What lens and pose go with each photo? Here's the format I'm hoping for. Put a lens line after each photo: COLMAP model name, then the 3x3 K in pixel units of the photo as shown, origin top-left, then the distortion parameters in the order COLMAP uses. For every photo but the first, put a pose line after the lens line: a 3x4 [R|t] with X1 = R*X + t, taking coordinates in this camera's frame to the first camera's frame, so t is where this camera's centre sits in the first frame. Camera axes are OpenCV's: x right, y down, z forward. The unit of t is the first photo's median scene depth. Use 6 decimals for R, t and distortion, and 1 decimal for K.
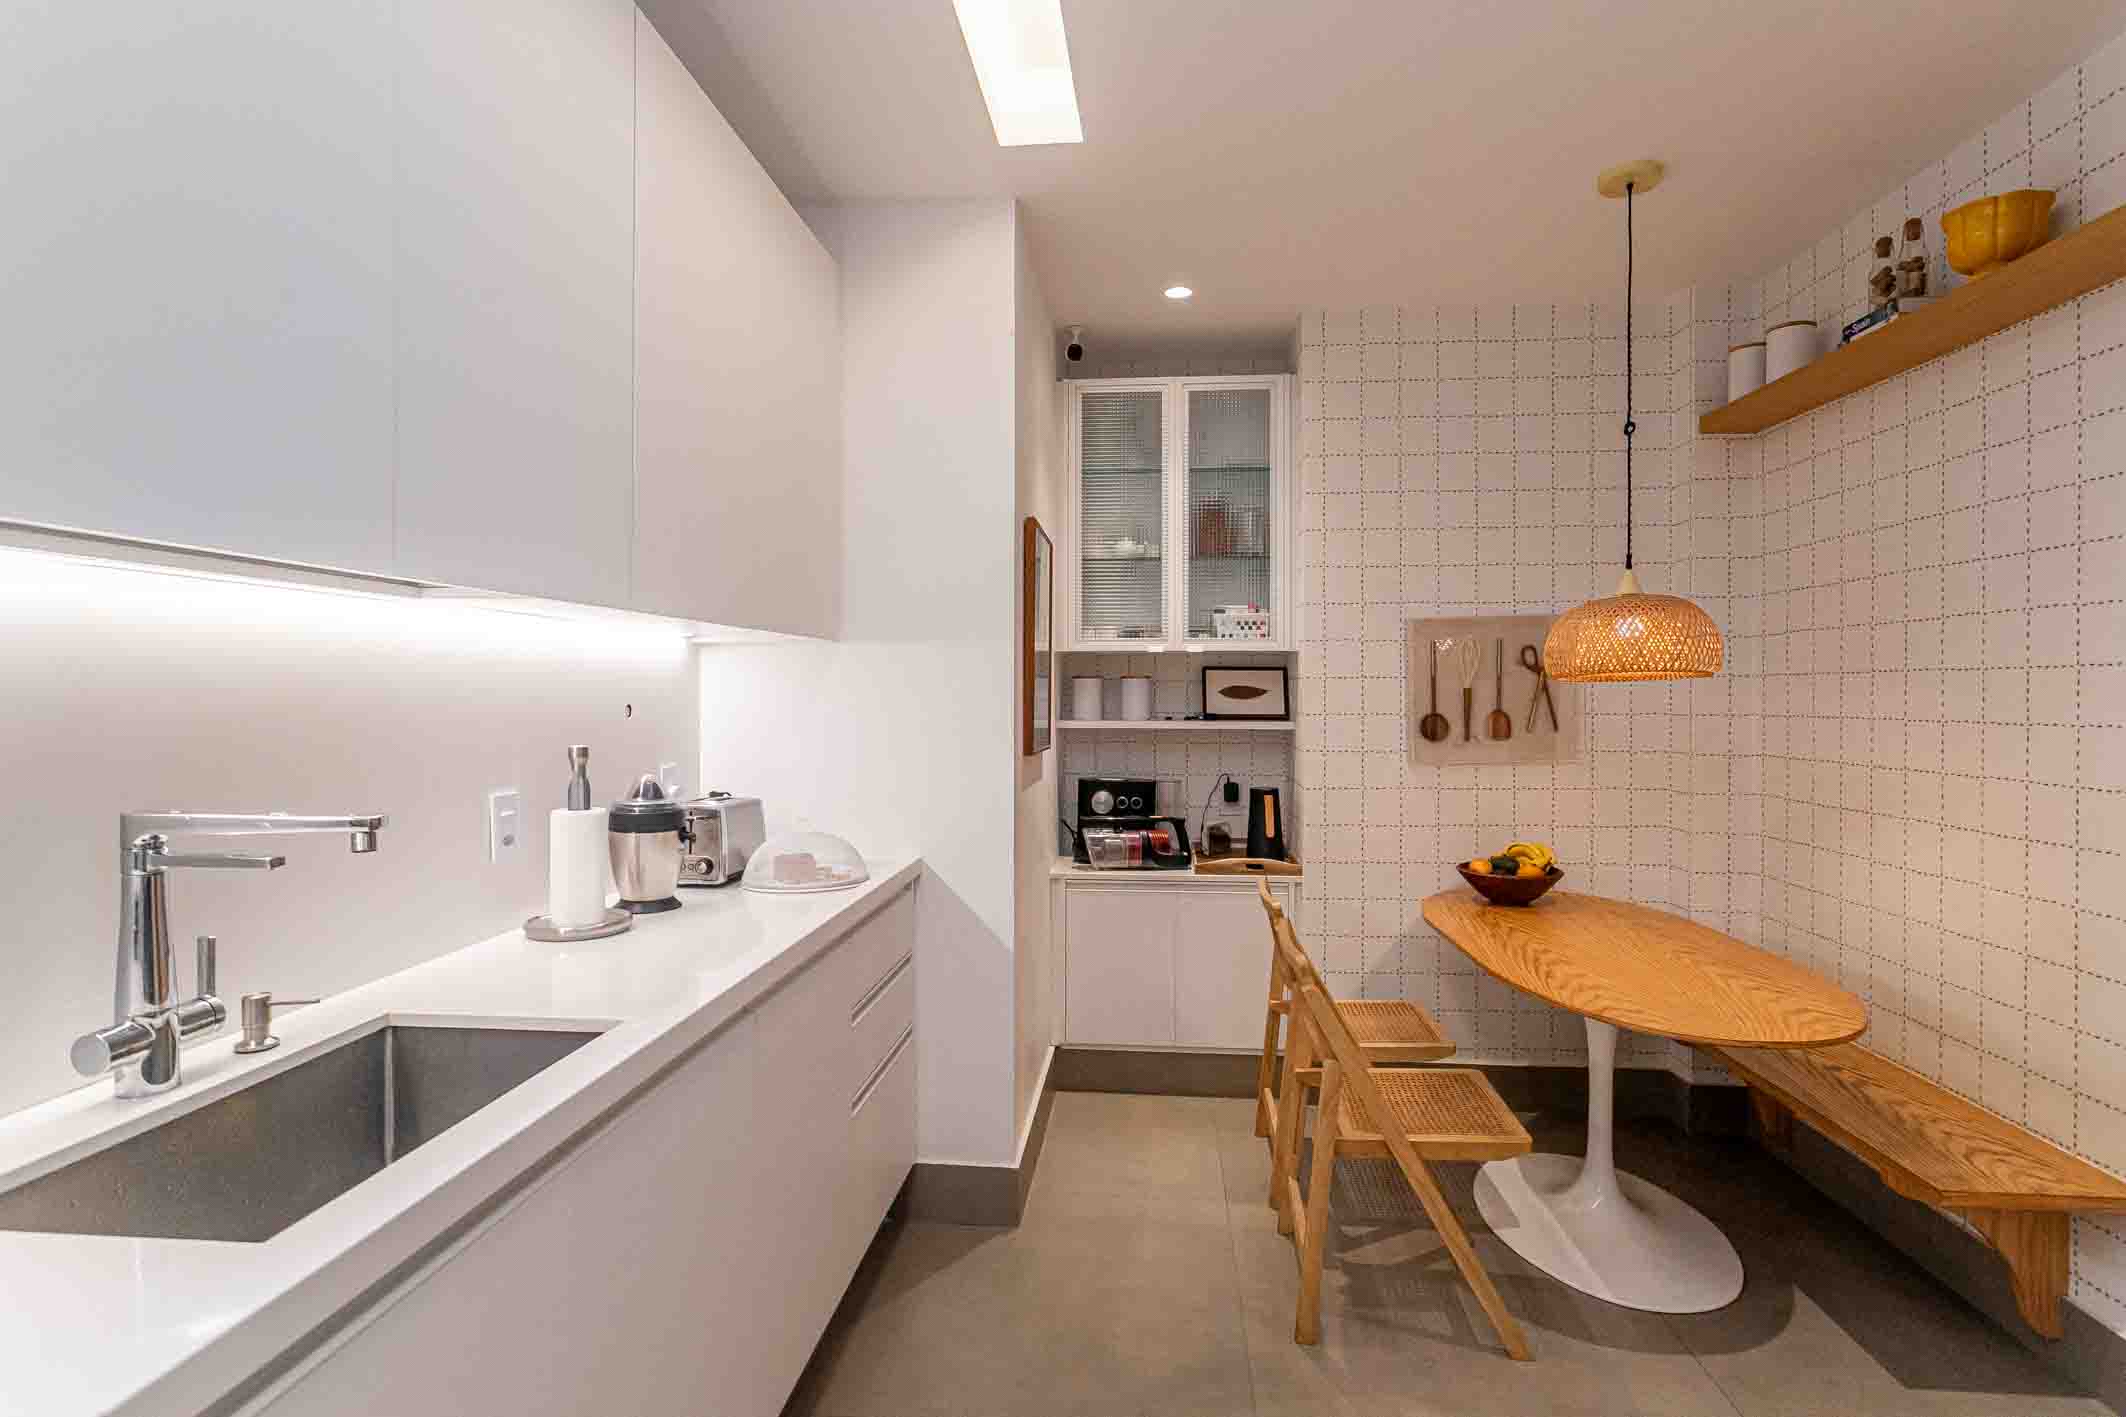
lens RADIAL K [[1046.4, 0, 1062.4], [0, 1046.4, 698.4], [0, 0, 1]] dist [-0.012278, 0.008031]
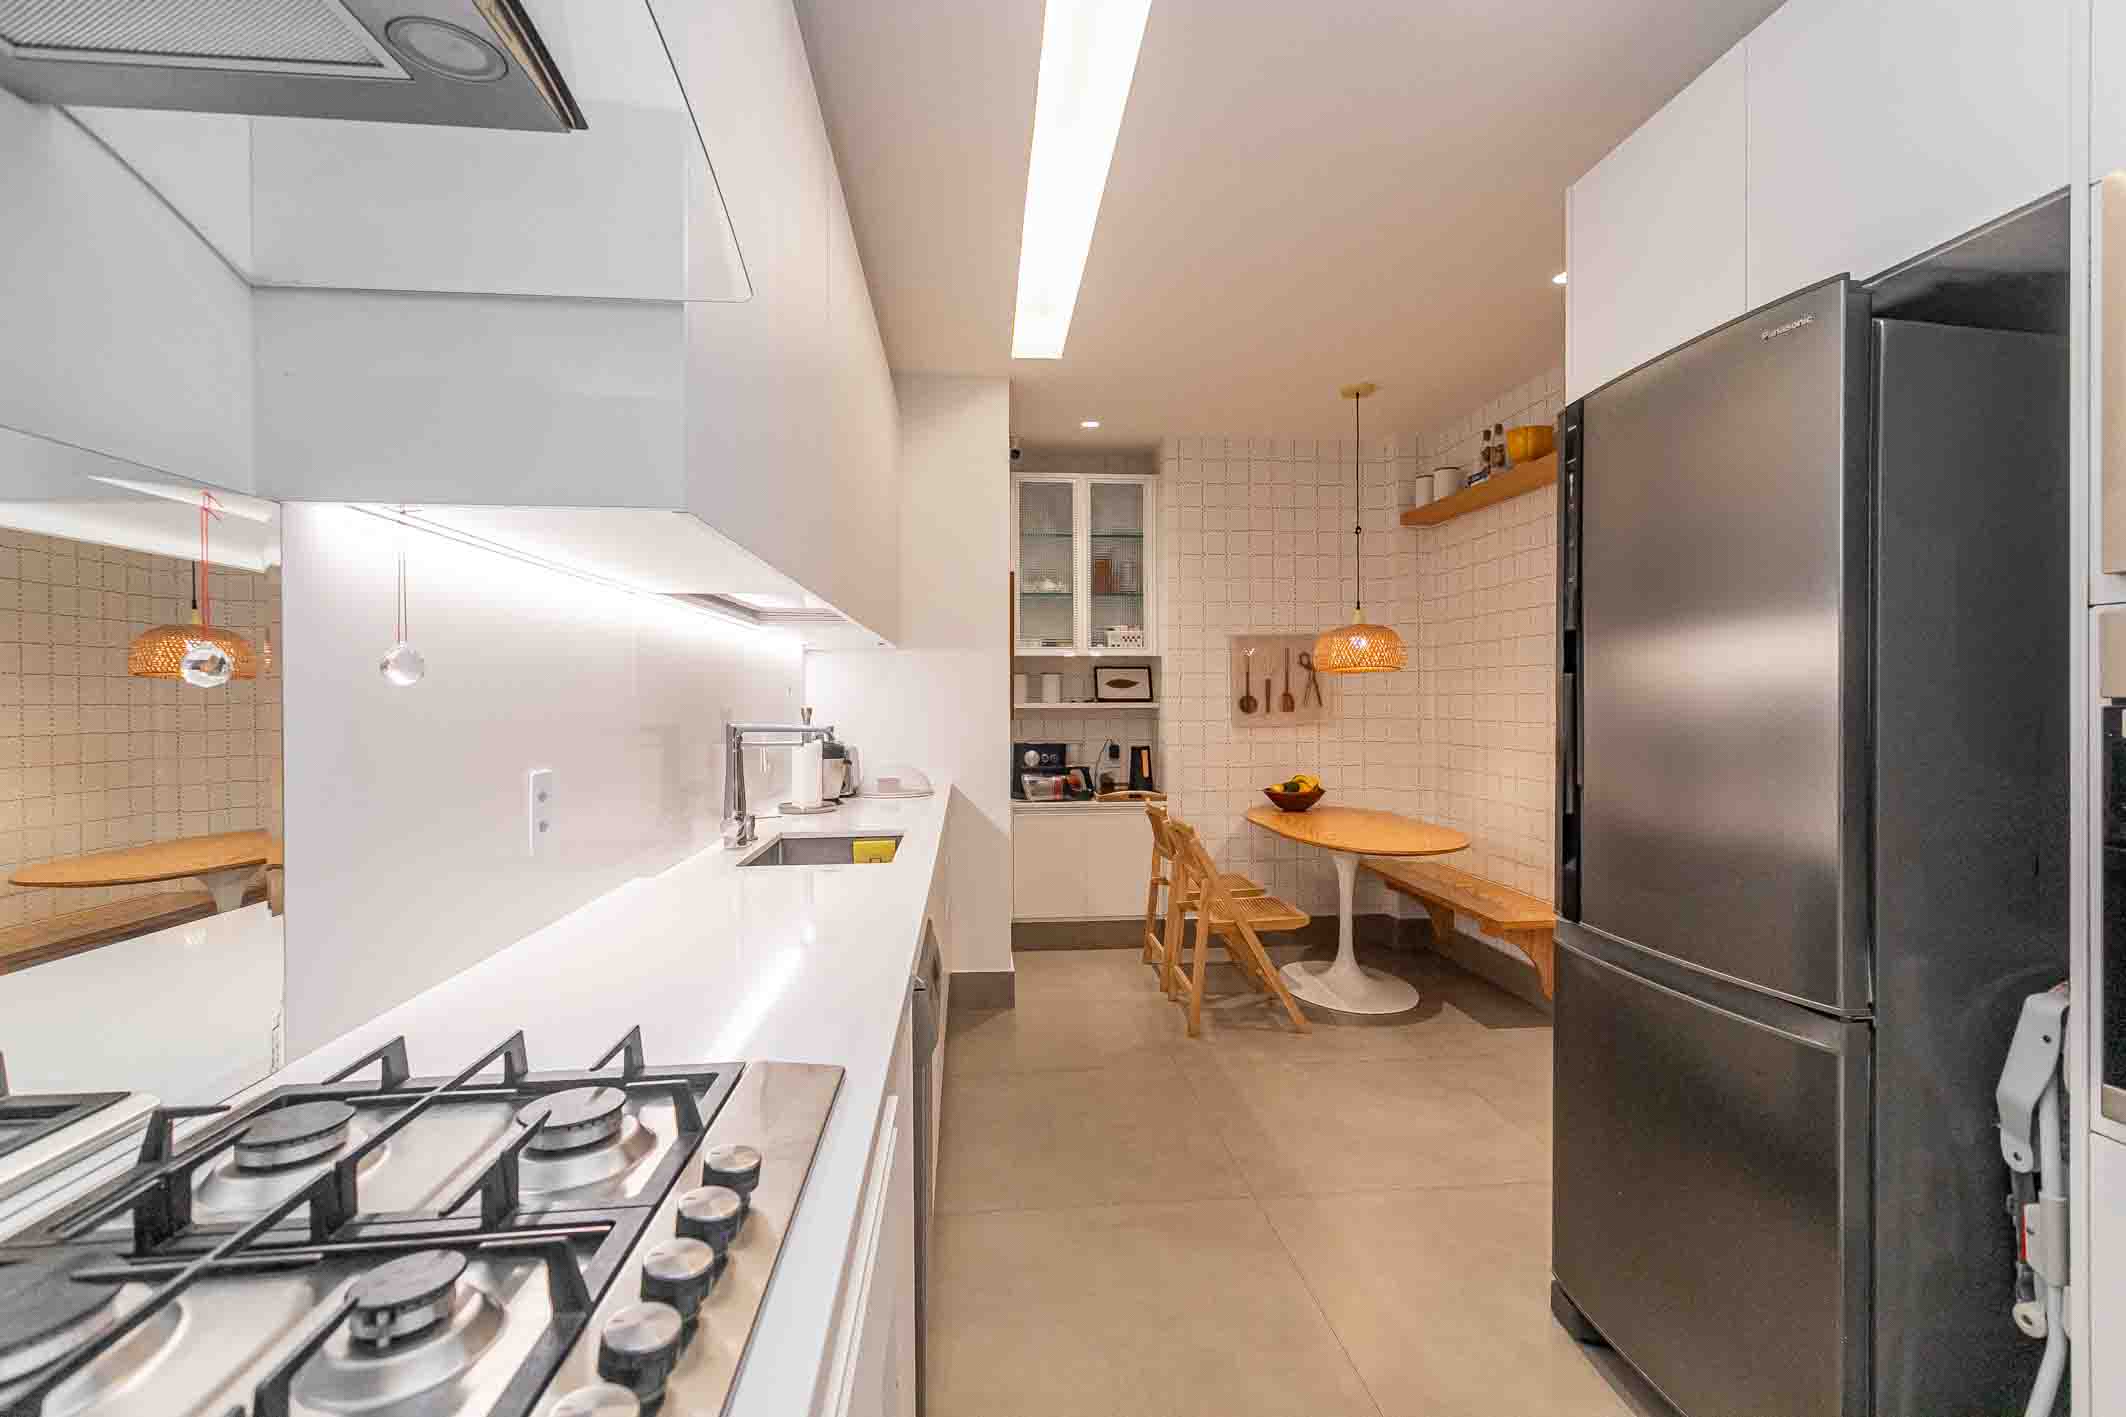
lens RADIAL K [[991.3, 0, 1060.4], [0, 991.3, 692.8], [0, 0, 1]] dist [0.001040, 0.000083]
pose [[0.982924, -0.003130, 0.183987, -0.194339], [0.004890, 0.999947, -0.009114, 0.022169], [-0.183948, 0.009858, 0.982886, -0.411858]]
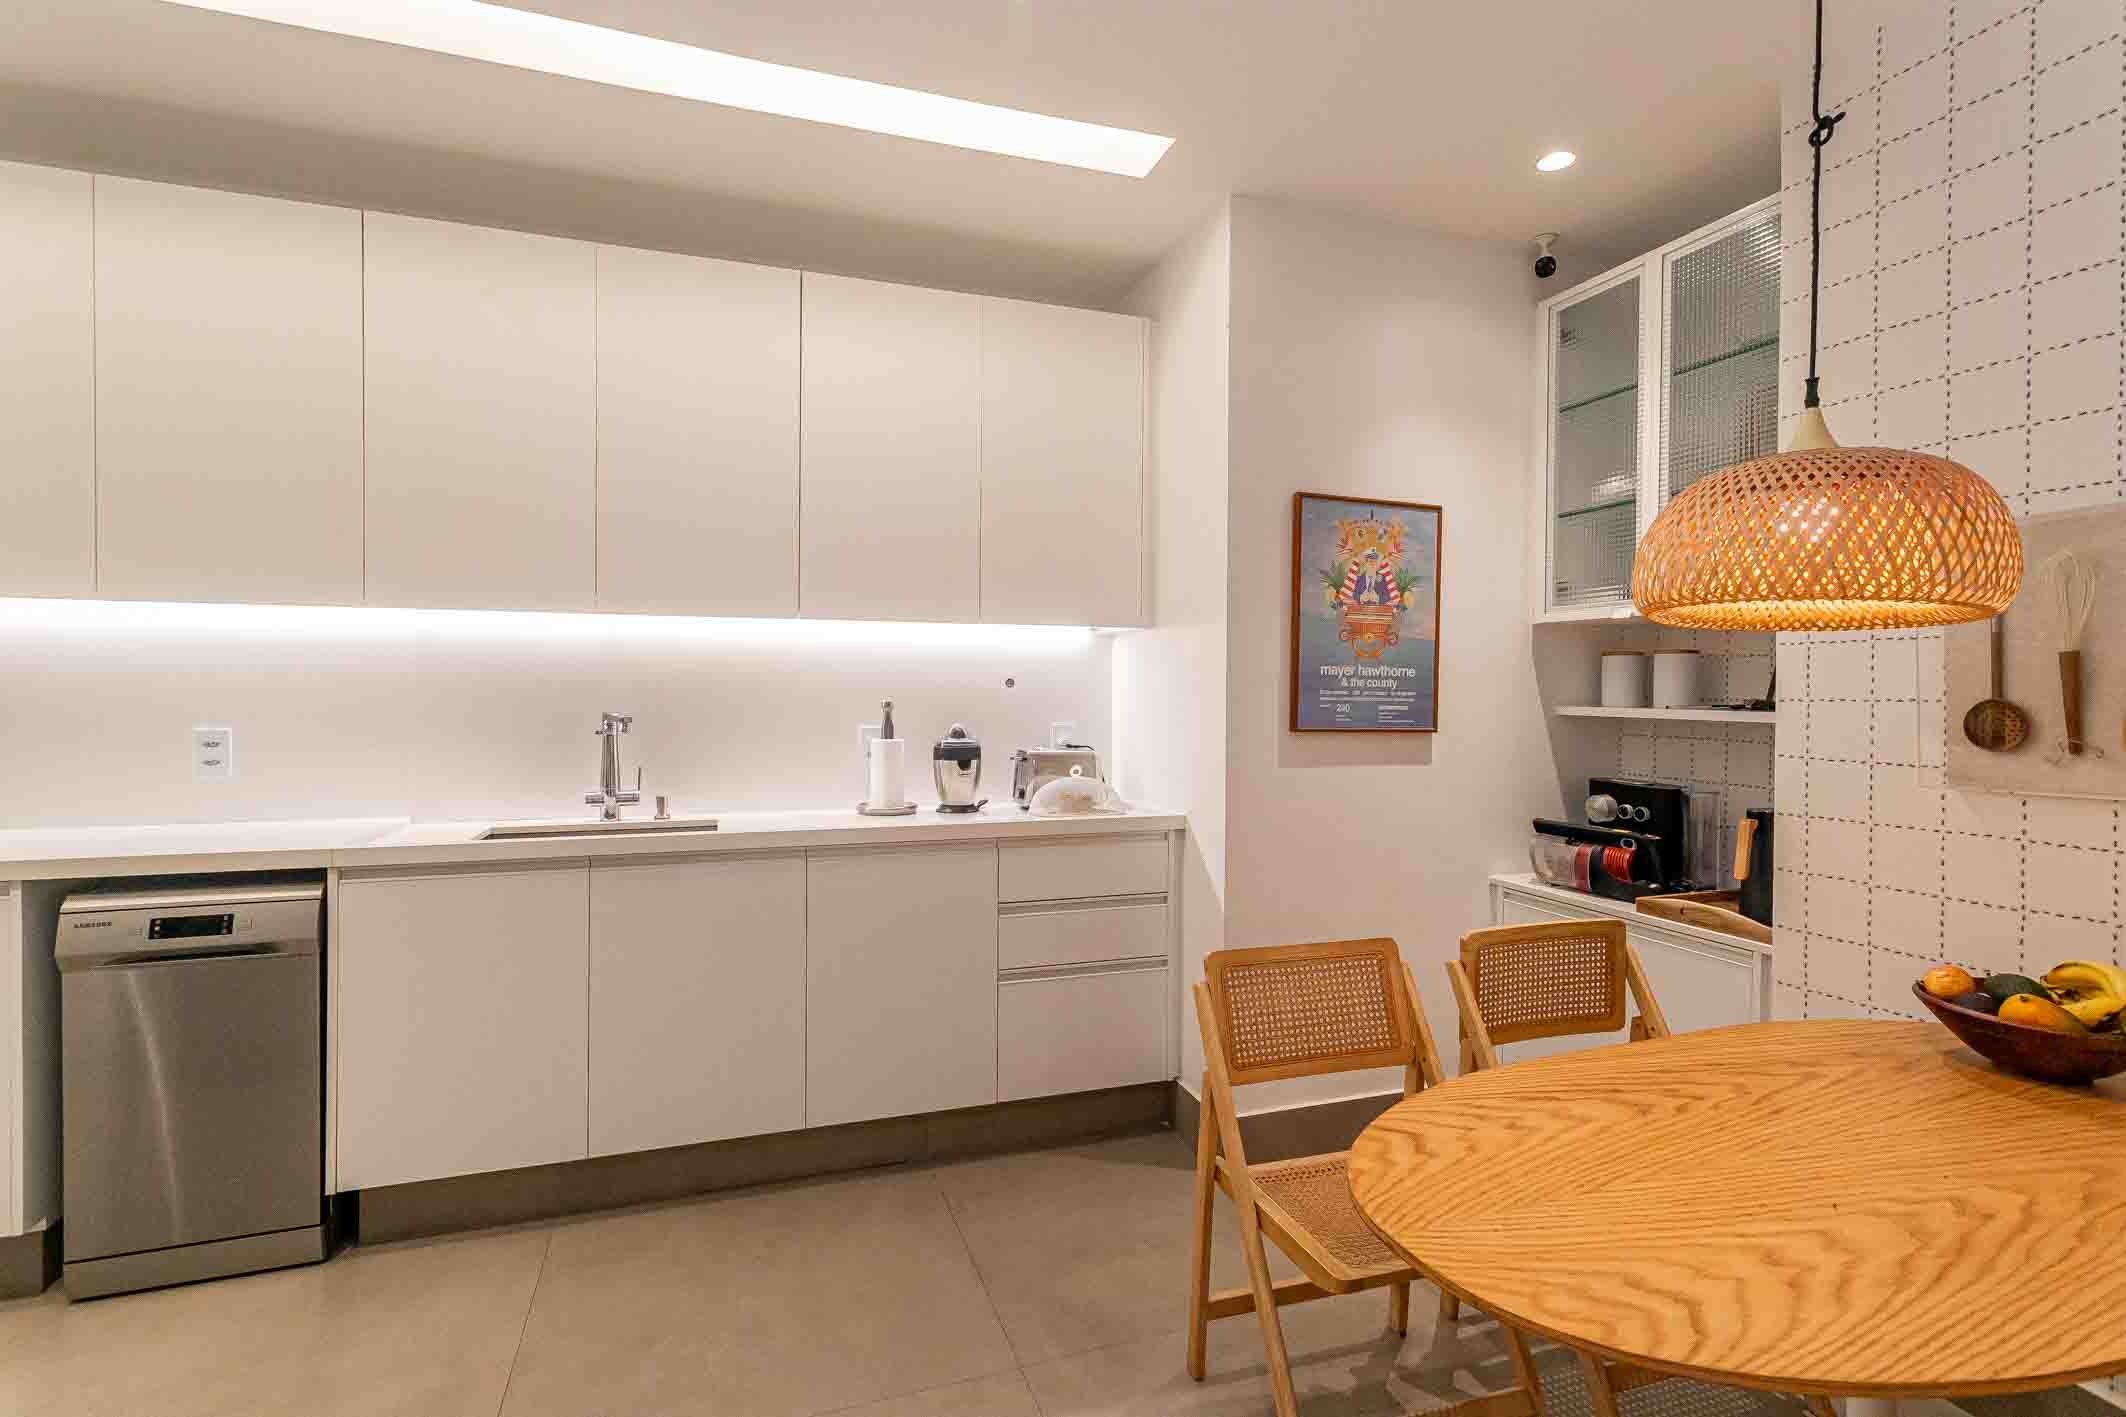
lens RADIAL K [[991.3, 0, 1060.4], [0, 991.3, 692.8], [0, 0, 1]] dist [0.001040, 0.000083]
pose [[0.412544, 0.006492, -0.910915, 0.610268], [-0.011823, 0.999929, 0.001772, 0.015136], [0.910861, 0.010039, 0.412591, 0.336087]]
